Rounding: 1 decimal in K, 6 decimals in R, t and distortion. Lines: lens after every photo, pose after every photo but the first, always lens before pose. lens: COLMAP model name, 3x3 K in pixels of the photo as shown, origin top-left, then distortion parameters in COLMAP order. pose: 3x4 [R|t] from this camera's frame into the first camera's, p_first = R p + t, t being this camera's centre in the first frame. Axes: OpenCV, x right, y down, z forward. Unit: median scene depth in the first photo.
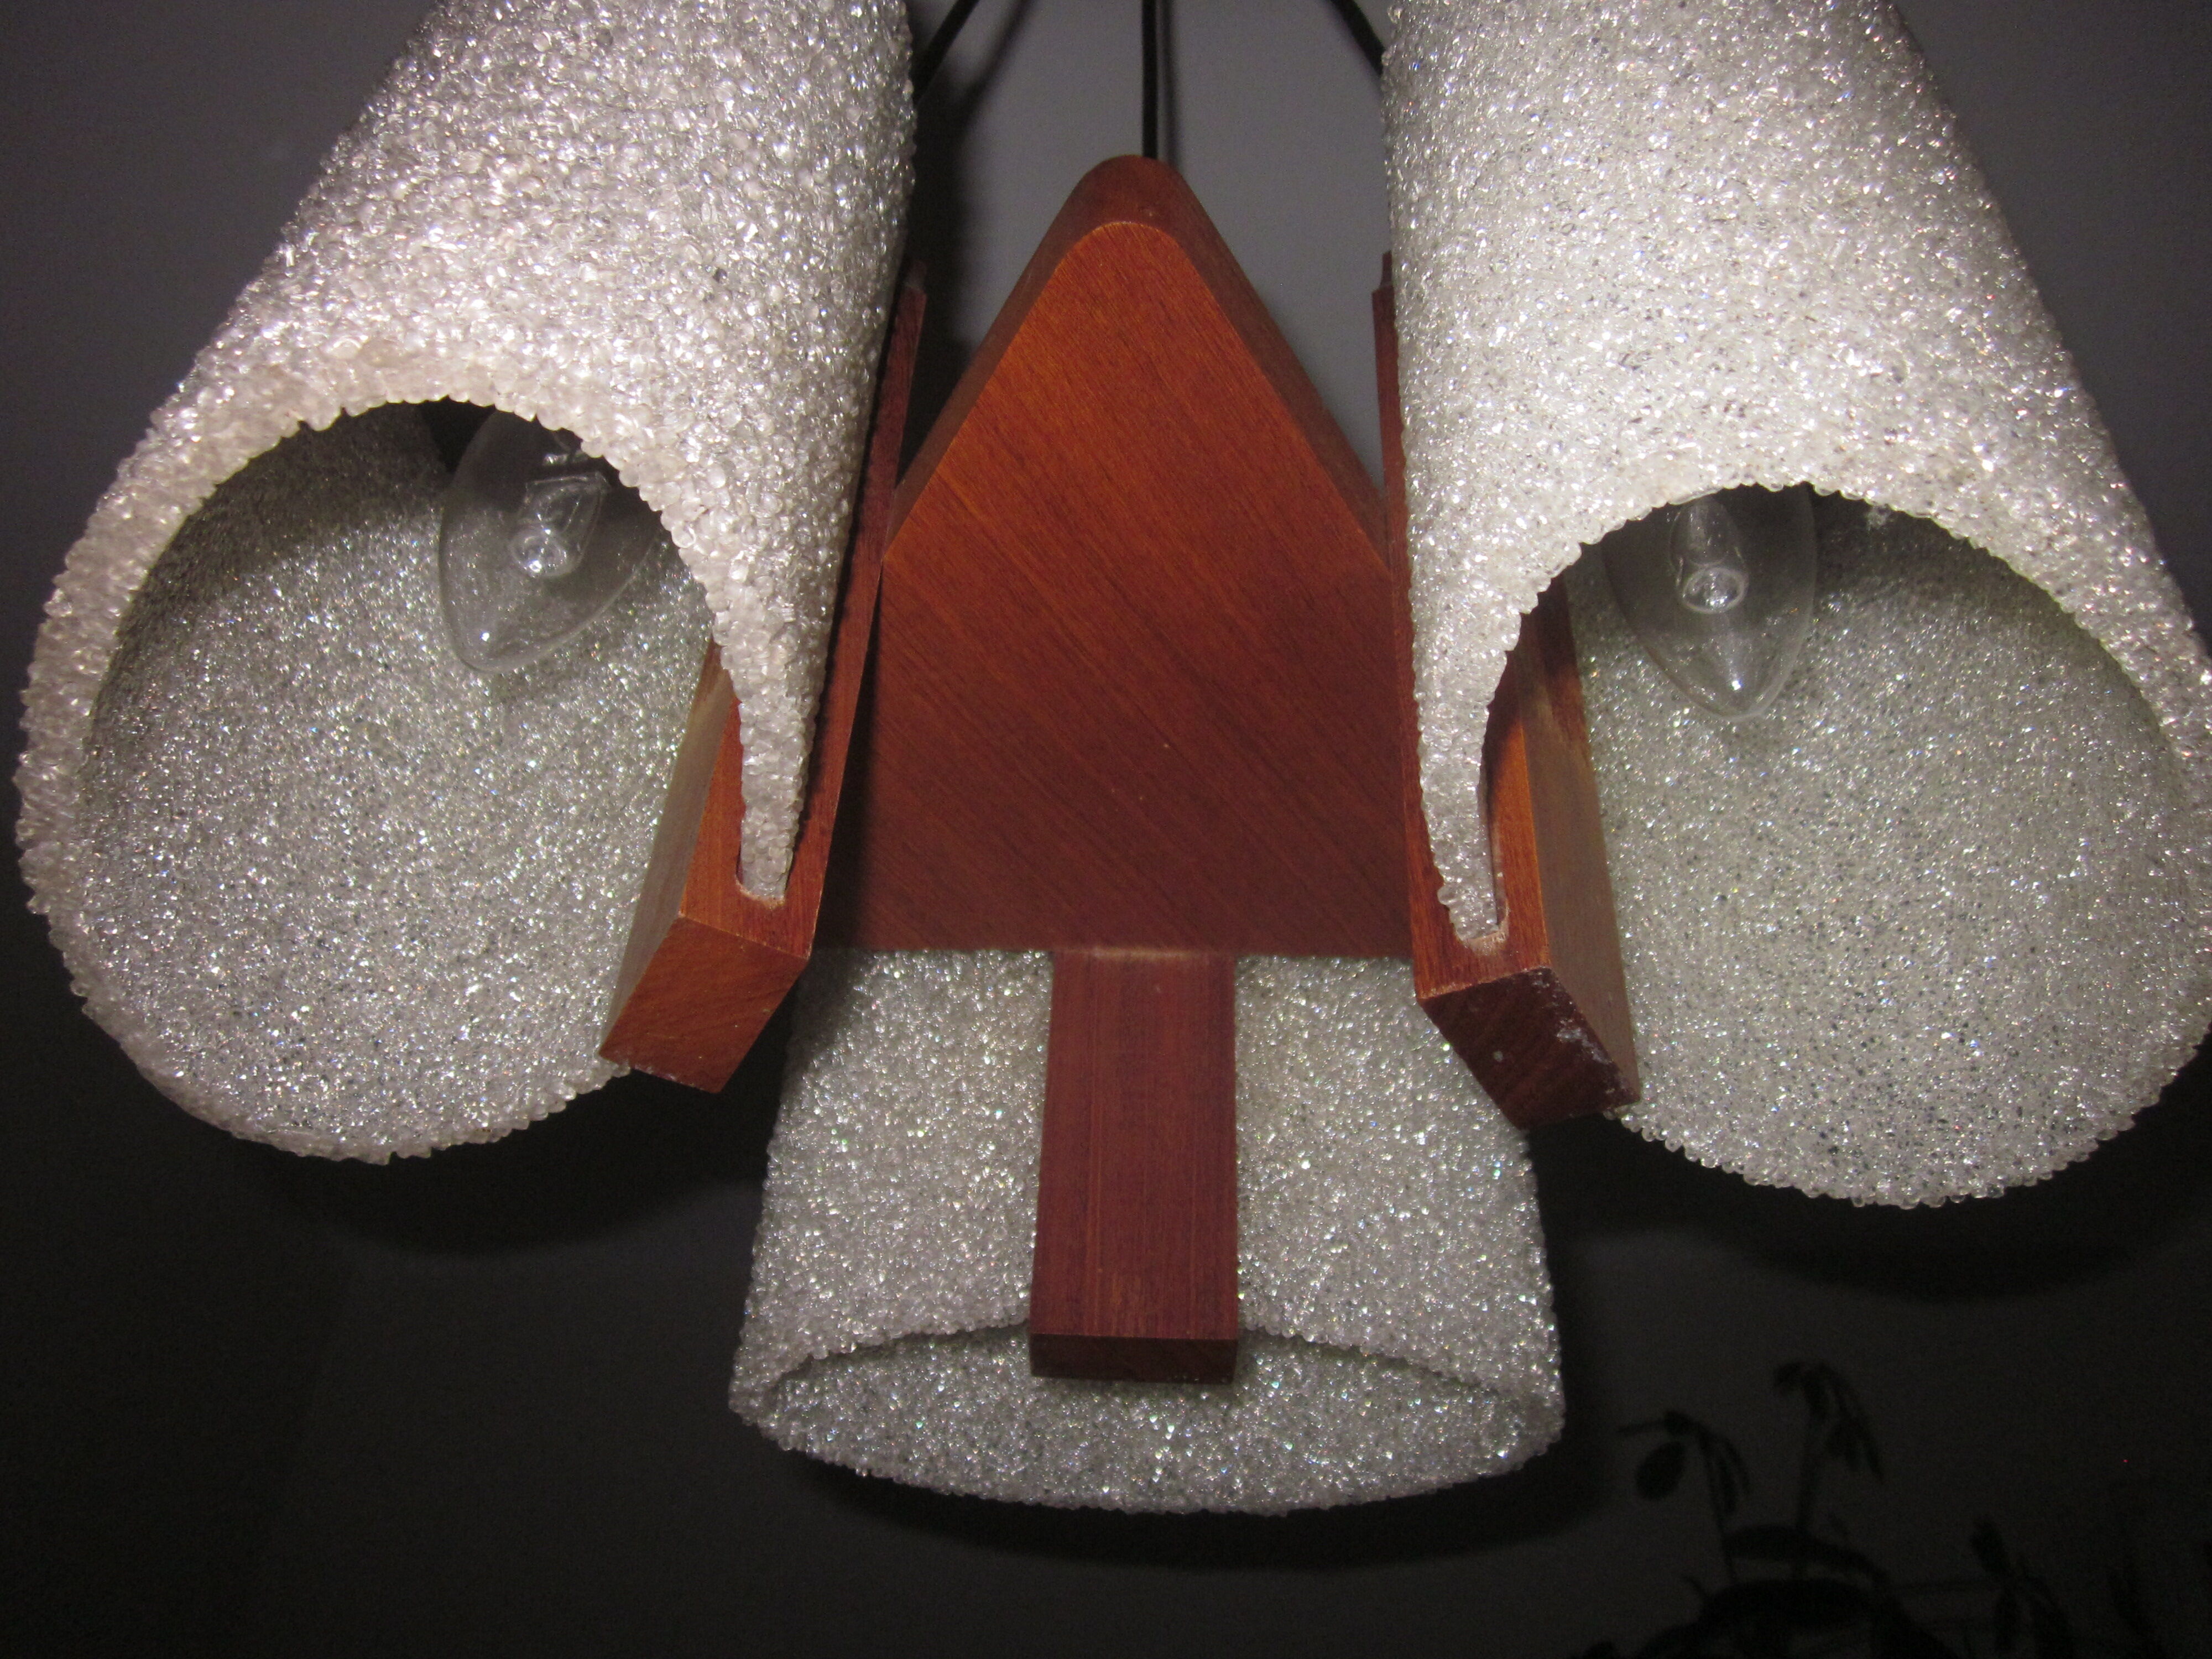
lens RADIAL K [[1823.5, 0, 1106.0], [0, 1823.5, 829.5], [0, 0, 1]] dist [-0.050609, -0.002827]
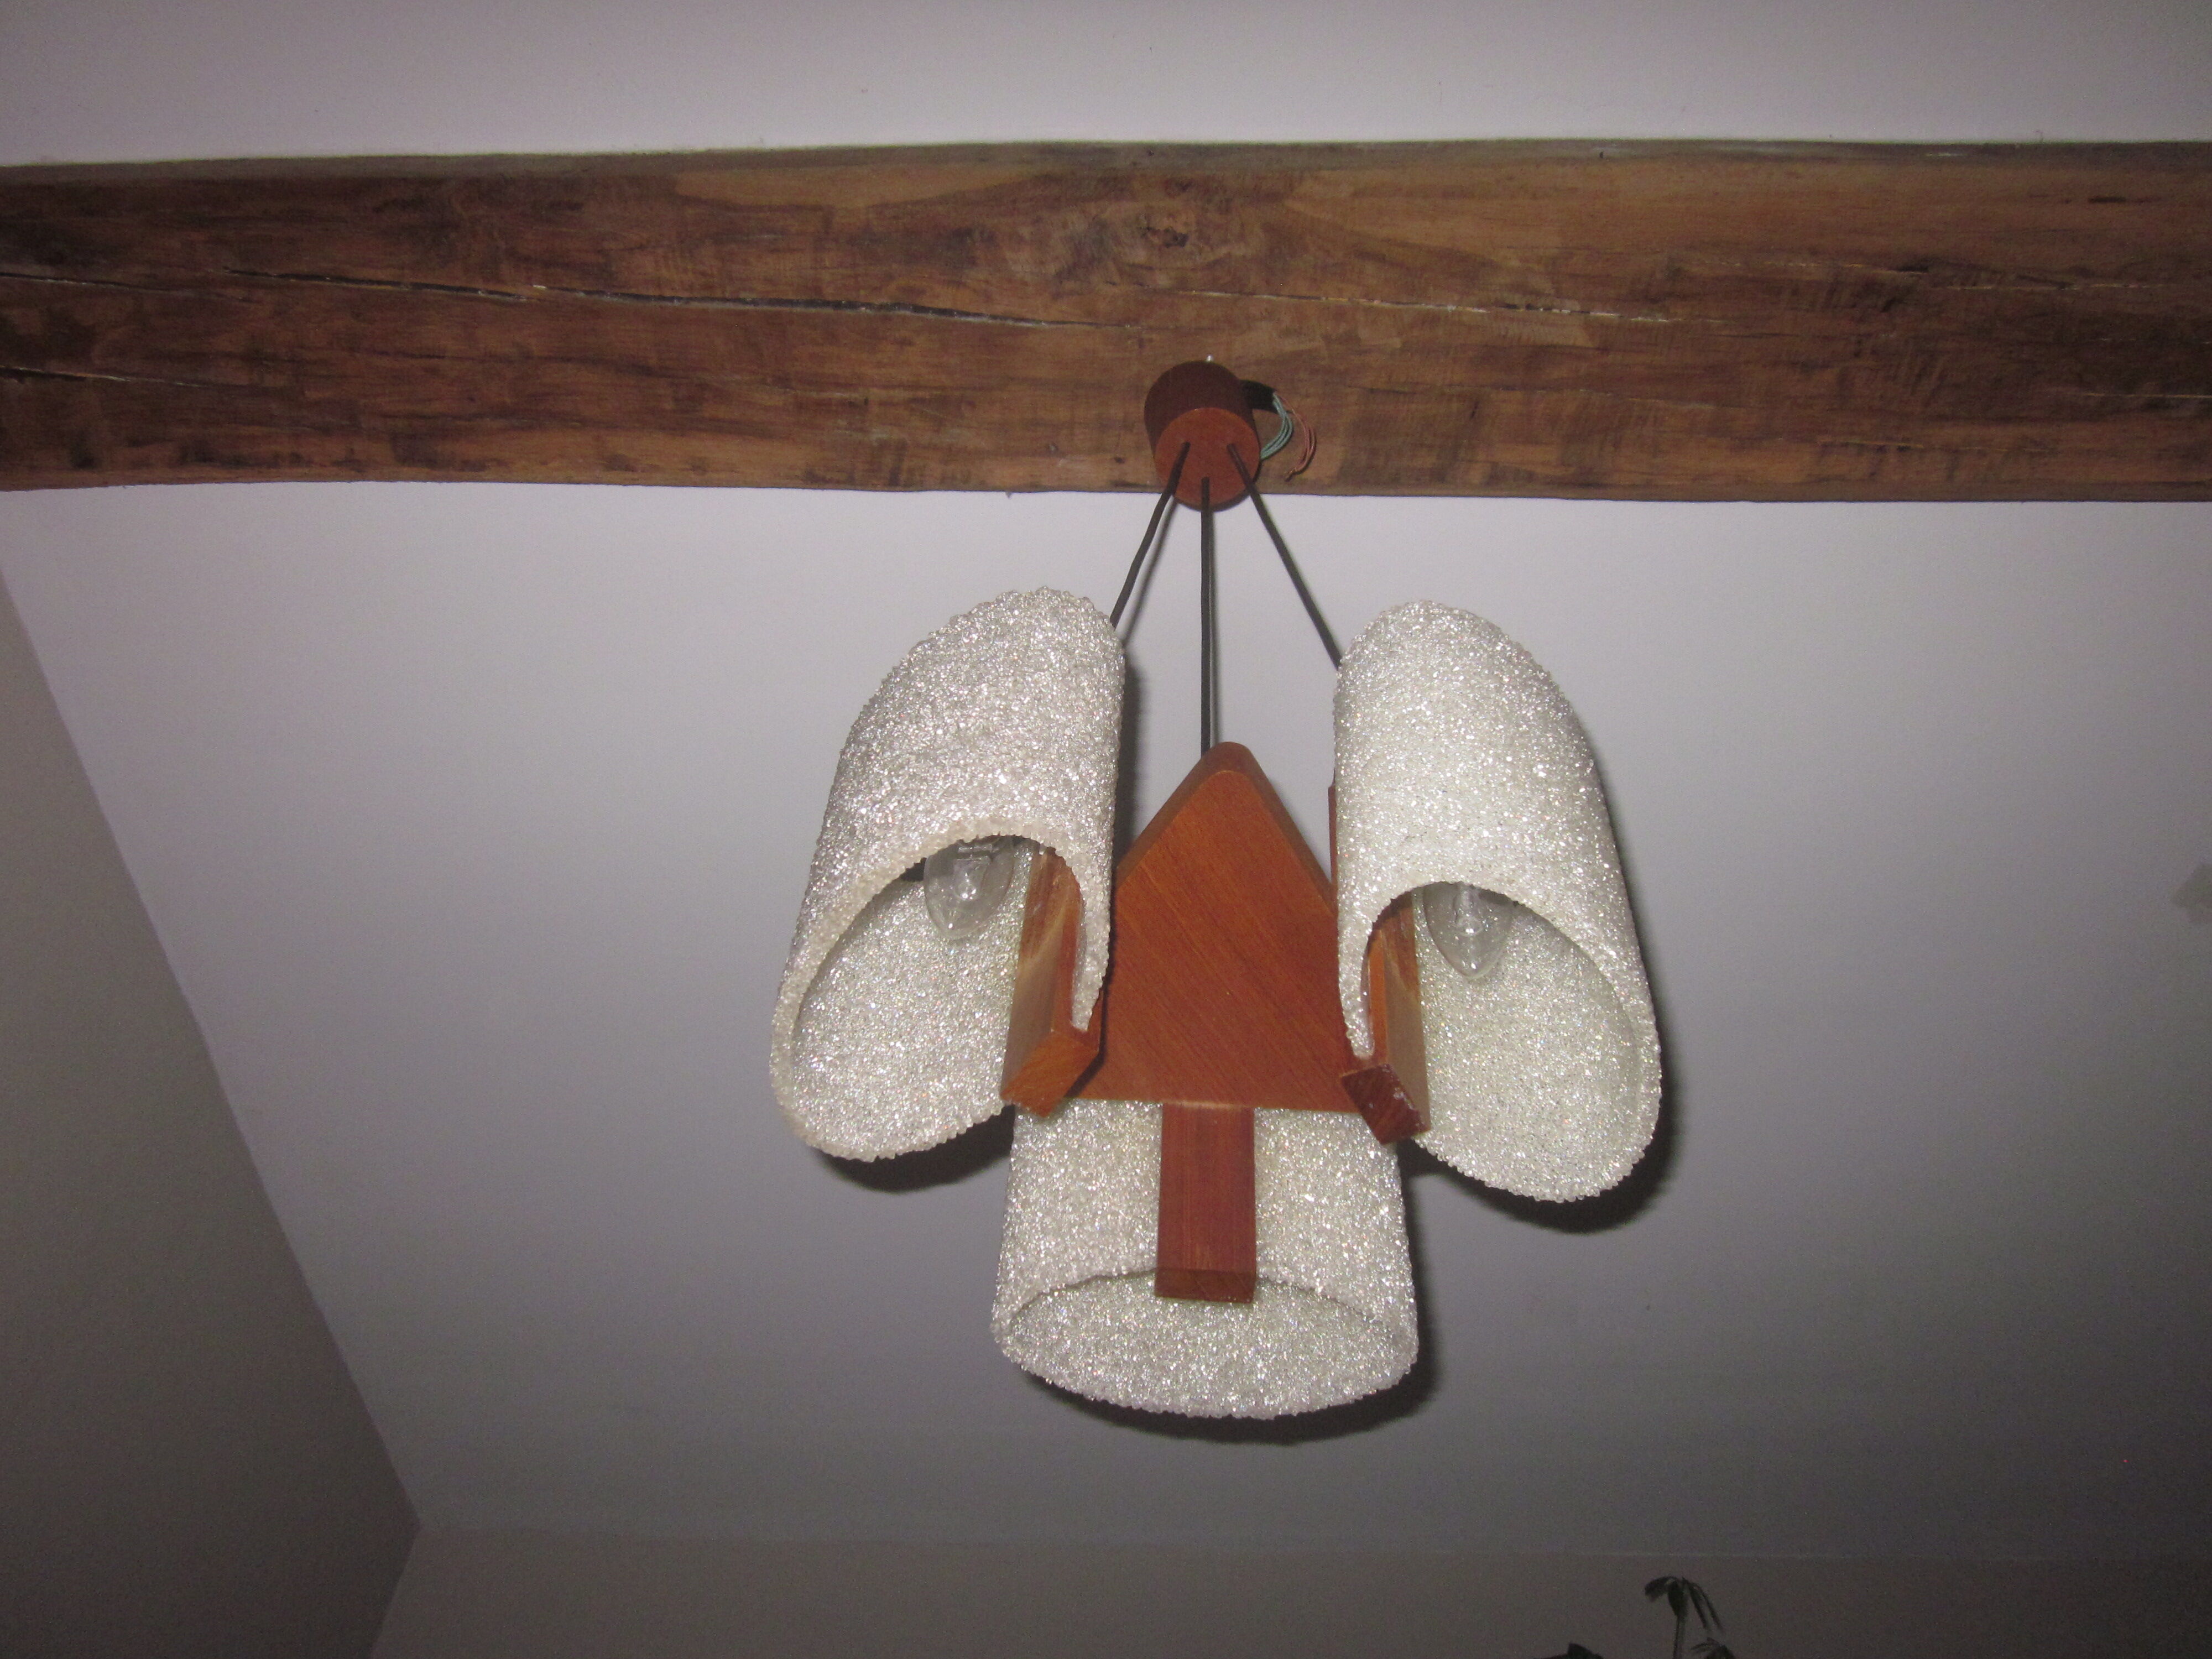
lens RADIAL K [[1823.5, 0, 1106.0], [0, 1823.5, 829.5], [0, 0, 1]] dist [-0.050609, -0.002827]
pose [[0.999061, 0.041708, 0.011719, -0.168768], [-0.038392, 0.977676, -0.206580, 0.251649], [-0.020074, 0.205936, 0.978360, -1.330651]]
